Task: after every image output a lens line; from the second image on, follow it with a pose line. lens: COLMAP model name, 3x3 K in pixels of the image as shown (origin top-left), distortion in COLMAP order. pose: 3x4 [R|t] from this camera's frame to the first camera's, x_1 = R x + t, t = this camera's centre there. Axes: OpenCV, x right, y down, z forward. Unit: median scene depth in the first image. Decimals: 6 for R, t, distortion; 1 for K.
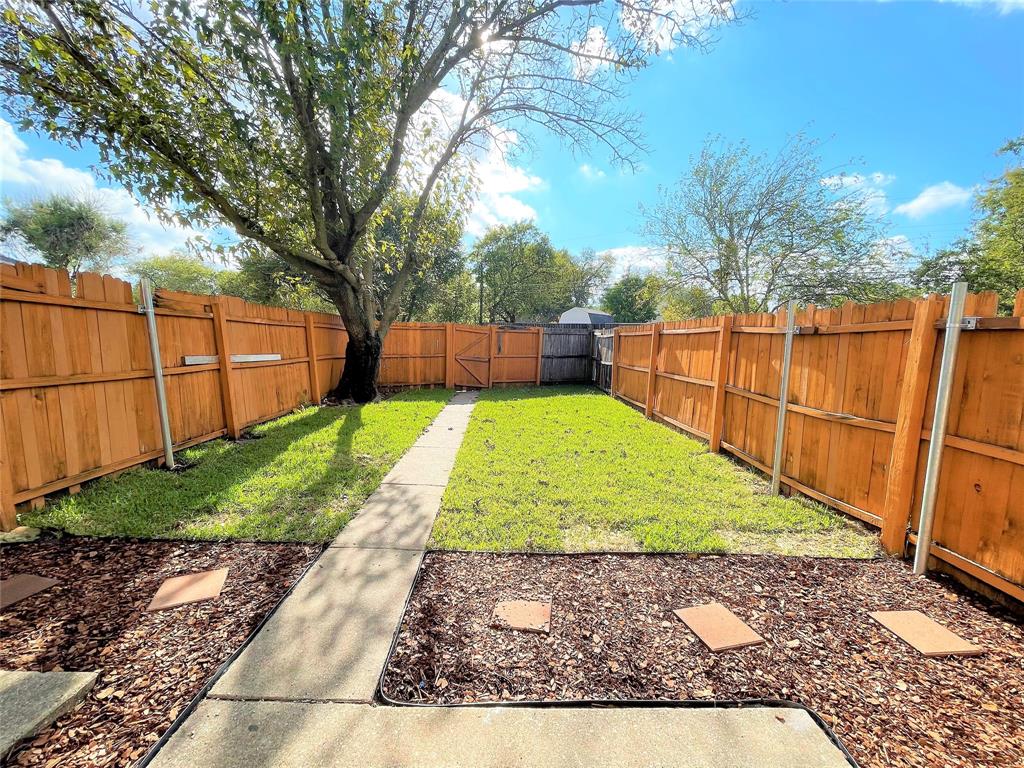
lens RADIAL K [[413.0, 0, 507.9], [0, 413.0, 383.4], [0, 0, 1]] dist [0.001897, -0.000134]
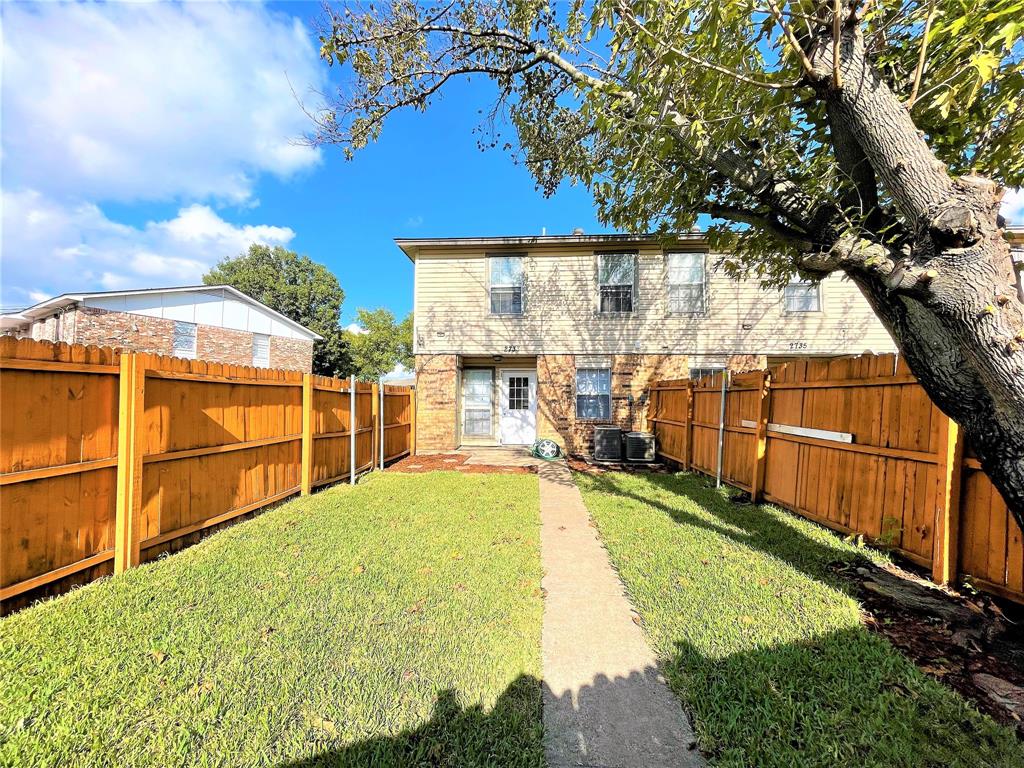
lens RADIAL K [[413.0, 0, 507.9], [0, 413.0, 383.4], [0, 0, 1]] dist [0.001897, -0.000134]
pose [[-0.995249, -0.024366, 0.094261, -0.144437], [-0.018897, 0.998109, 0.058485, -0.232444], [-0.095508, 0.056426, -0.993828, 2.246854]]
